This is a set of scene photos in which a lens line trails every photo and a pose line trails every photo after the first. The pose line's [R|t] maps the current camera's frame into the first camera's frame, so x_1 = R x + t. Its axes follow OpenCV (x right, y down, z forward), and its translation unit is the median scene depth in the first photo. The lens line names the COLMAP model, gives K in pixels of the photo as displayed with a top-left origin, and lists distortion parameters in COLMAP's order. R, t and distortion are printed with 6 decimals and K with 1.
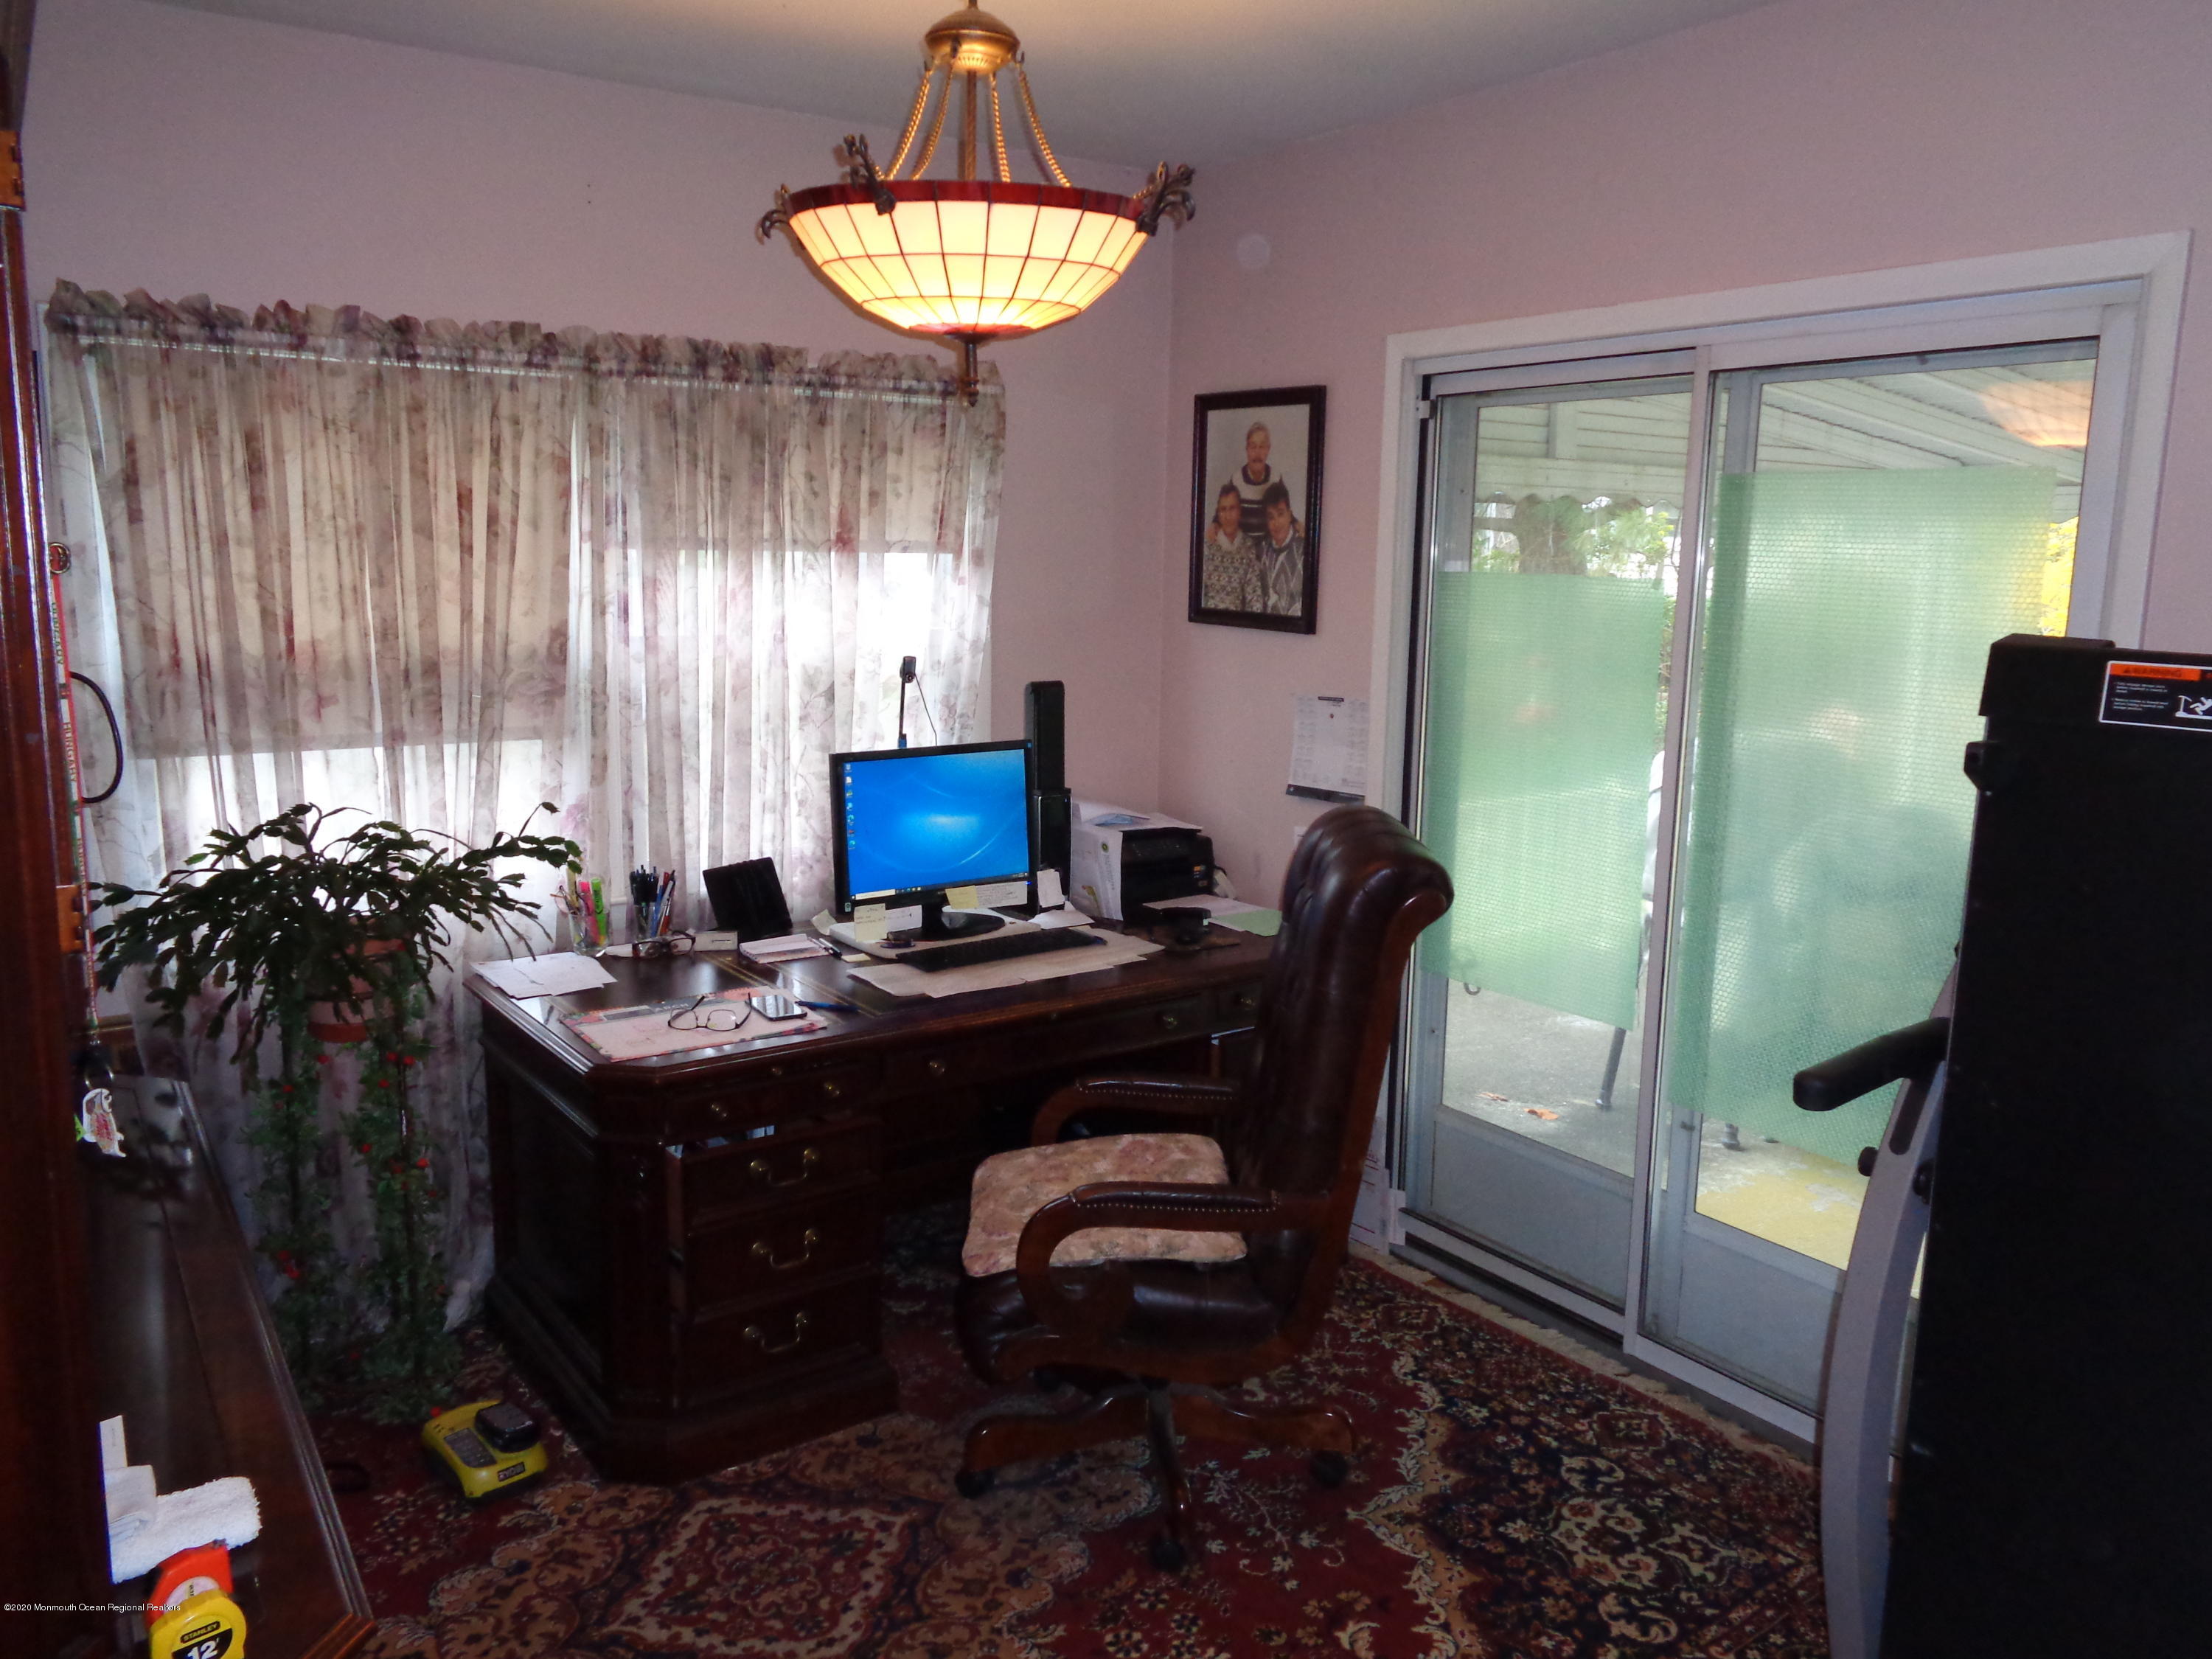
lens RADIAL K [[1666.4, 0, 1113.2], [0, 1666.4, 827.7], [0, 0, 1]] dist [0.001634, 0.006568]
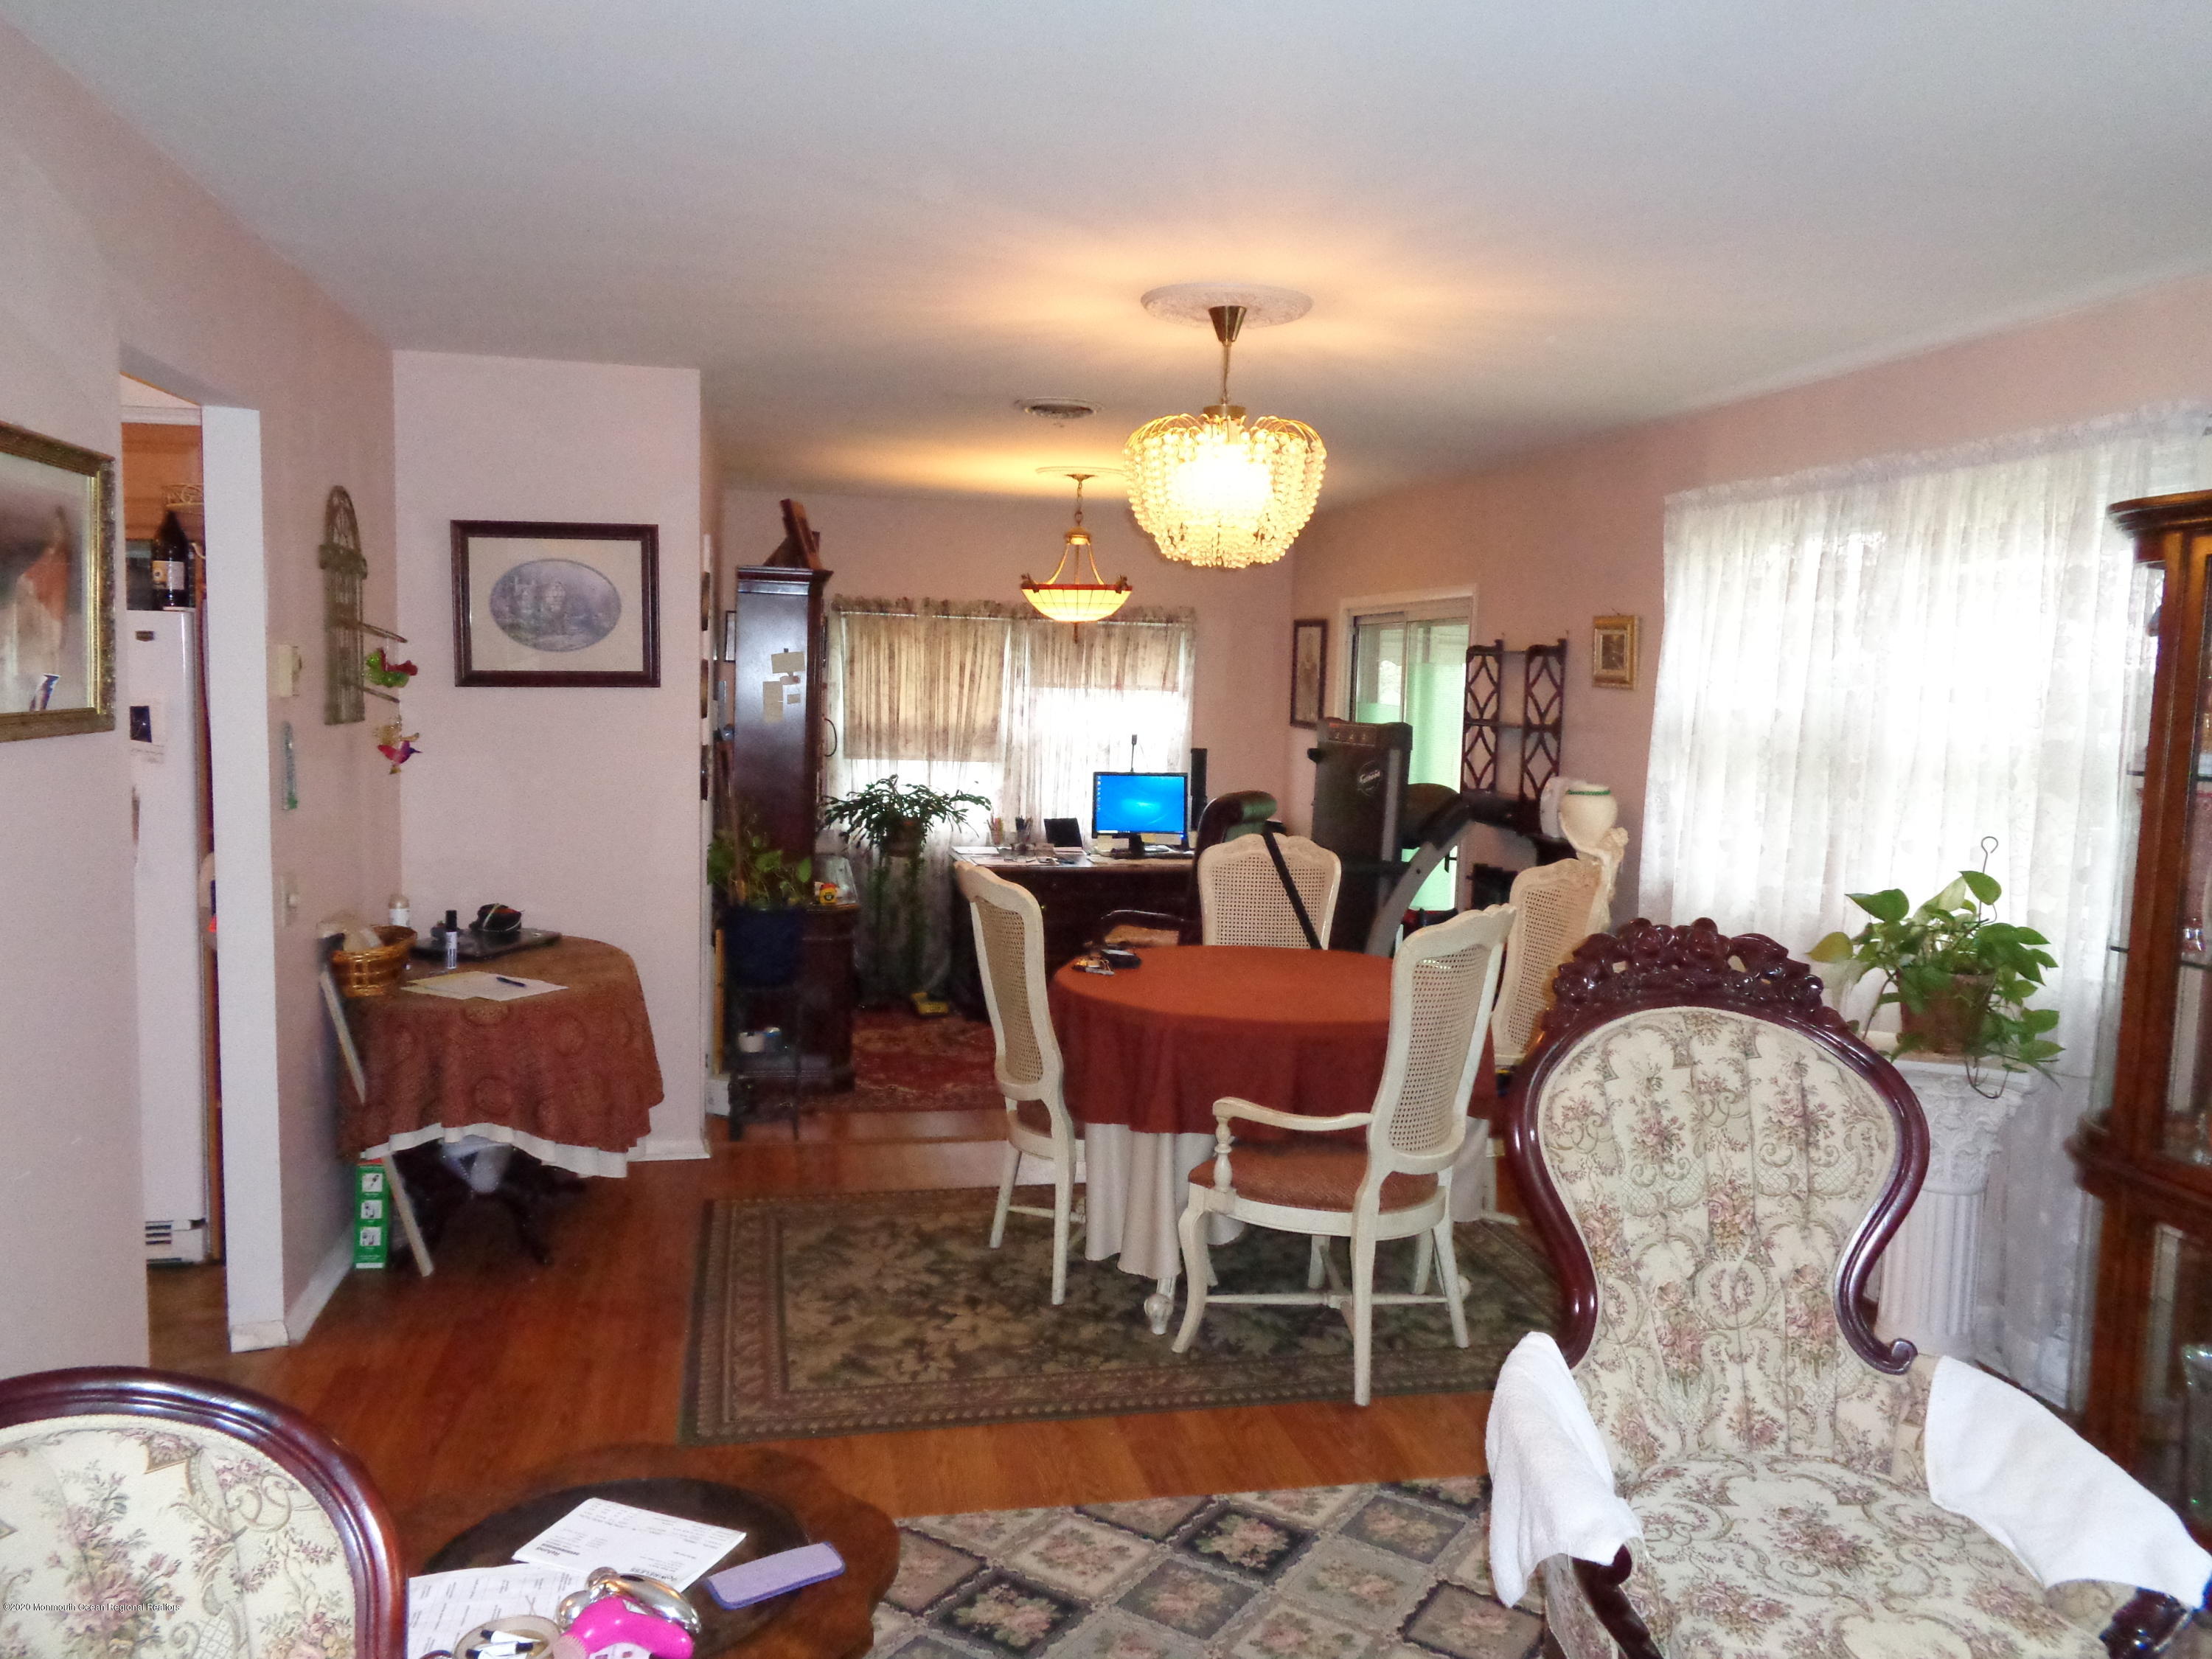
lens RADIAL K [[1666.4, 0, 1102.4], [0, 1666.4, 832.8], [0, 0, 1]] dist [0.001634, 0.006568]
pose [[0.929436, 0.046977, -0.365981, 0.786939], [-0.077145, 0.994682, -0.068239, 0.223376], [0.360829, 0.091657, 0.928117, -1.328806]]
